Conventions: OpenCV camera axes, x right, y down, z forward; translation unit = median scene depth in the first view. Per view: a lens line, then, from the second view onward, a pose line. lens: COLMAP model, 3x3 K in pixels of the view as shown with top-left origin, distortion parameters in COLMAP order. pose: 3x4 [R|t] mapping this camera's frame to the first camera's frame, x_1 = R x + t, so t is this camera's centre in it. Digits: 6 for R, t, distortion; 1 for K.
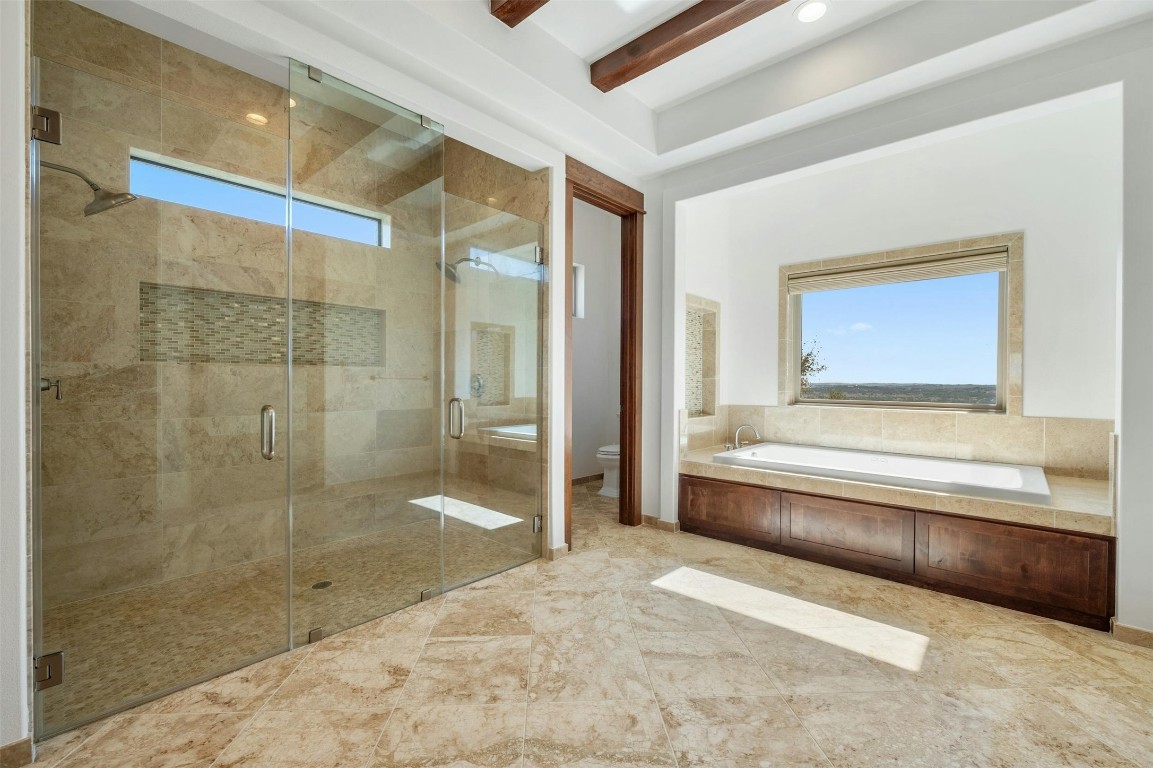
lens RADIAL K [[487.0, 0, 574.5], [0, 487.0, 384.4], [0, 0, 1]] dist [-0.004466, -0.000642]
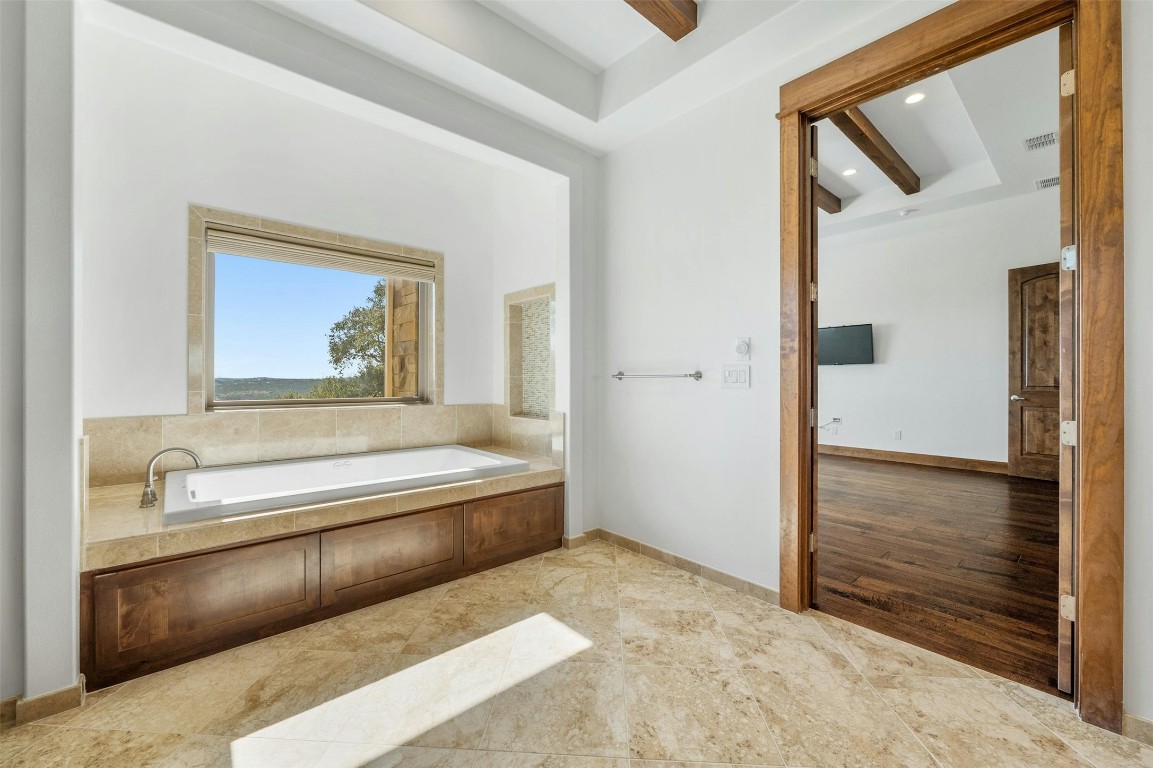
lens RADIAL K [[460.3, 0, 572.6], [0, 460.3, 379.9], [0, 0, 1]] dist [-0.009093, 0.000127]
pose [[0.110433, -0.007722, 0.993854, -0.223833], [0.005468, 0.999959, 0.007162, -0.005706], [-0.993869, 0.004644, 0.110471, 0.641910]]
